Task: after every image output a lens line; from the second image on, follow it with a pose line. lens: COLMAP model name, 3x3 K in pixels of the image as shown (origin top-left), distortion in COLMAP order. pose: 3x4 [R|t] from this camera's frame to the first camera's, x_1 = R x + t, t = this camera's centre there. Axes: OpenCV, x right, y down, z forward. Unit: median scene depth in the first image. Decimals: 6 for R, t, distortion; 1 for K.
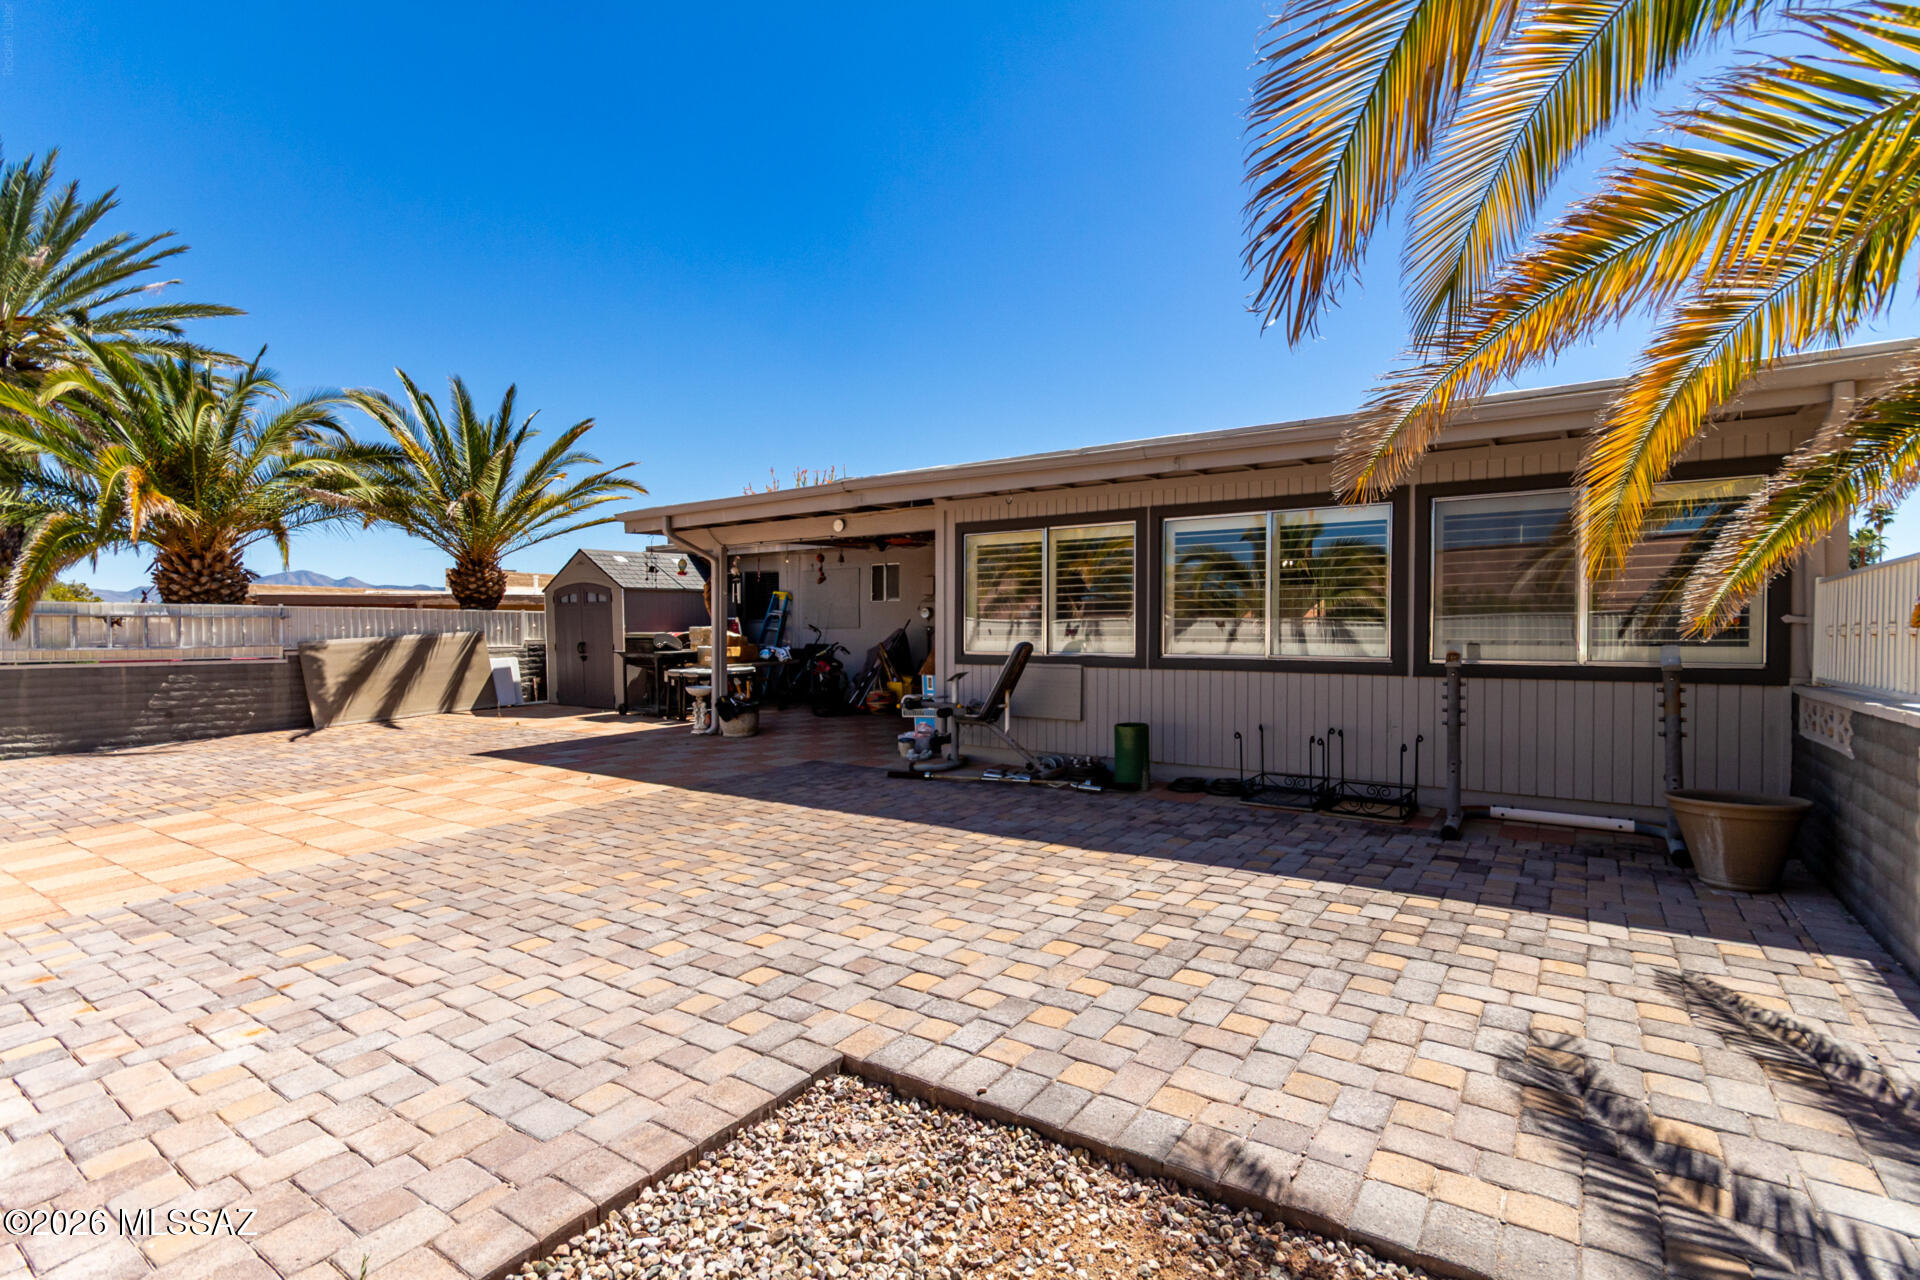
lens RADIAL K [[907.8, 0, 959.8], [0, 907.8, 646.7], [0, 0, 1]] dist [-0.010135, 0.000733]
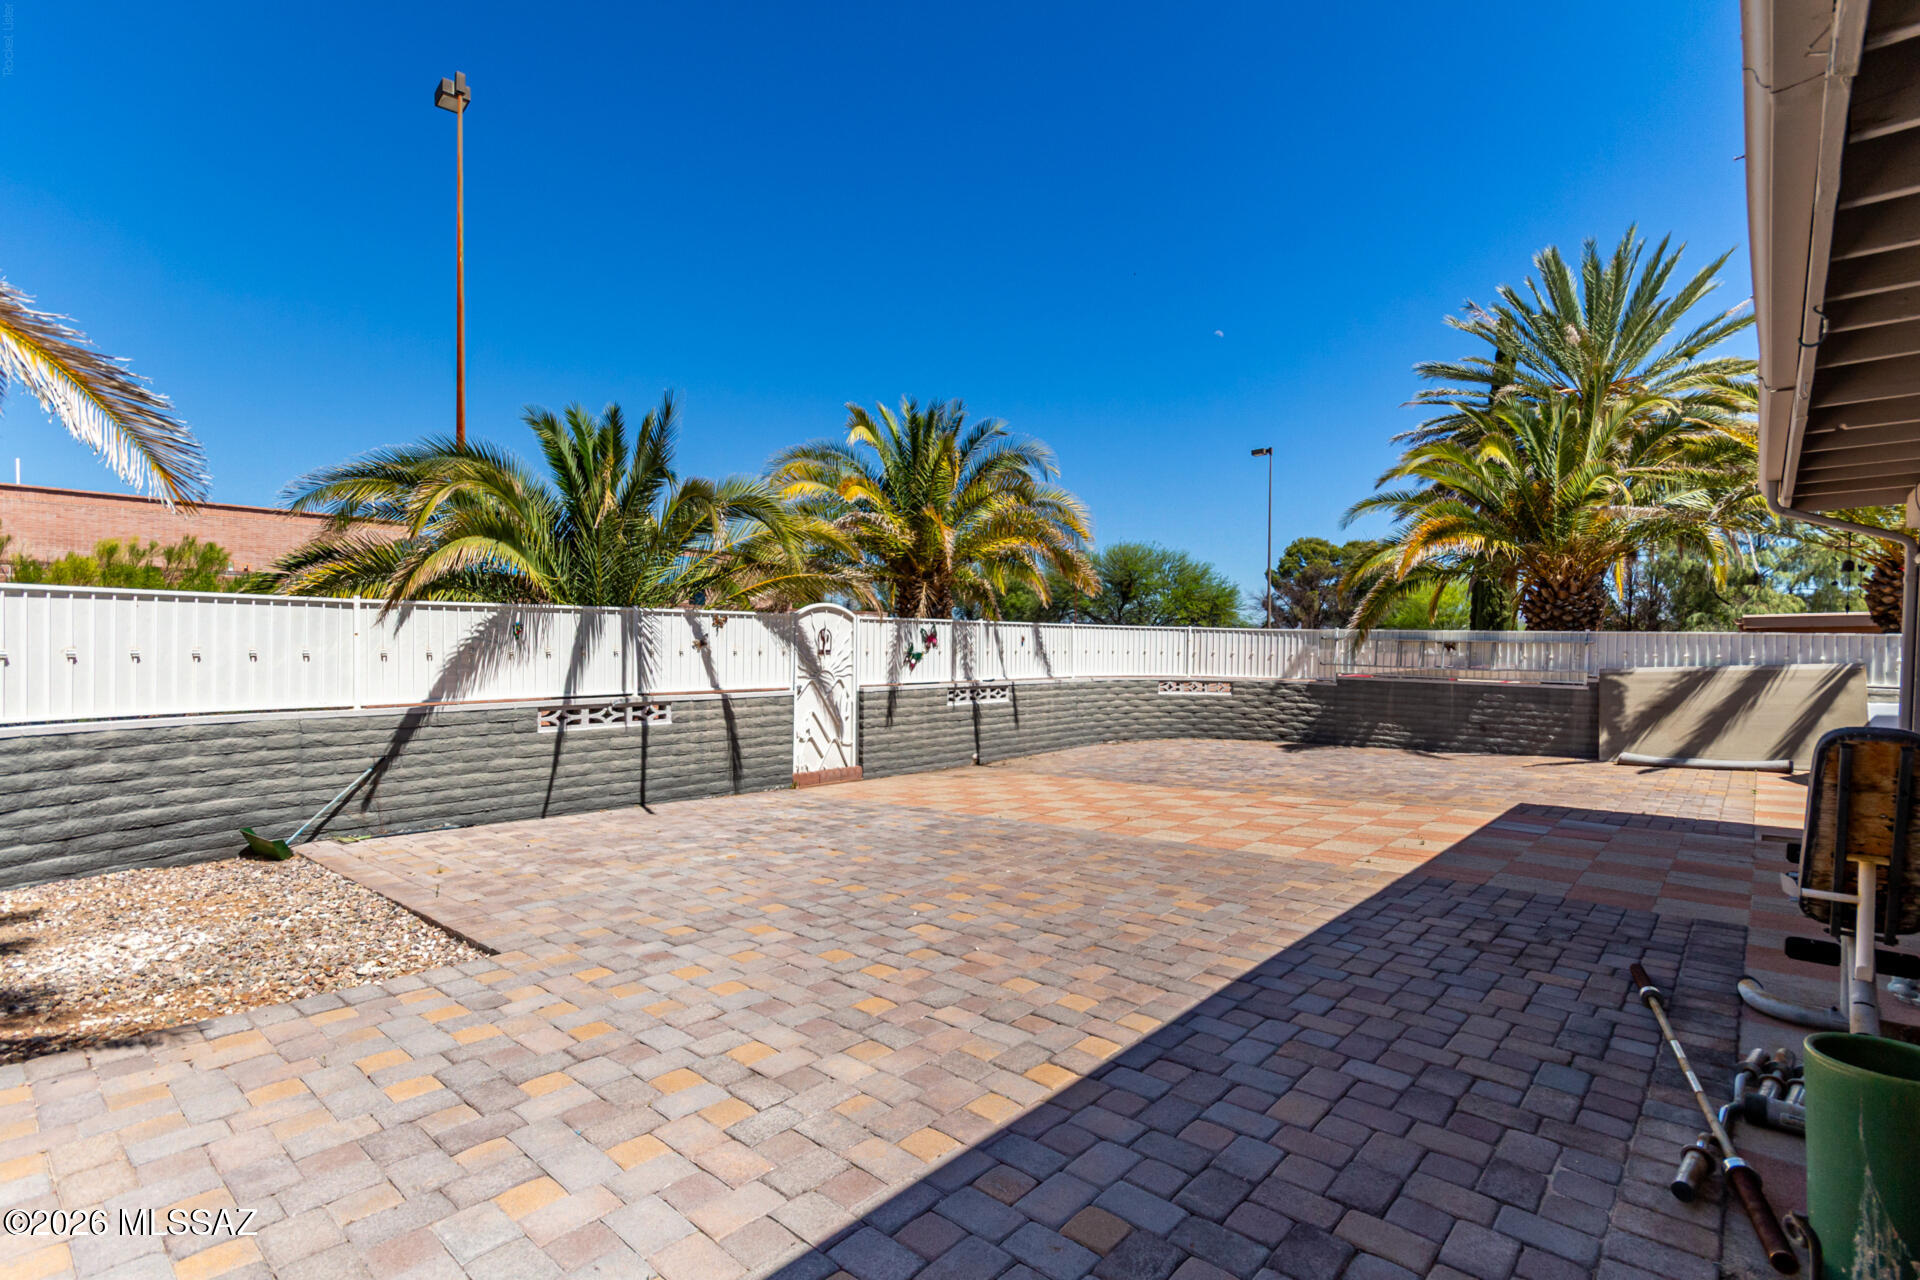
lens RADIAL K [[907.8, 0, 996.2], [0, 907.8, 652.6], [0, 0, 1]] dist [-0.010135, 0.000733]
pose [[-0.102348, 0.012278, -0.994673, 0.311615], [-0.029491, 0.999447, 0.015371, -0.019021], [0.994311, 0.030907, -0.101929, 0.489031]]
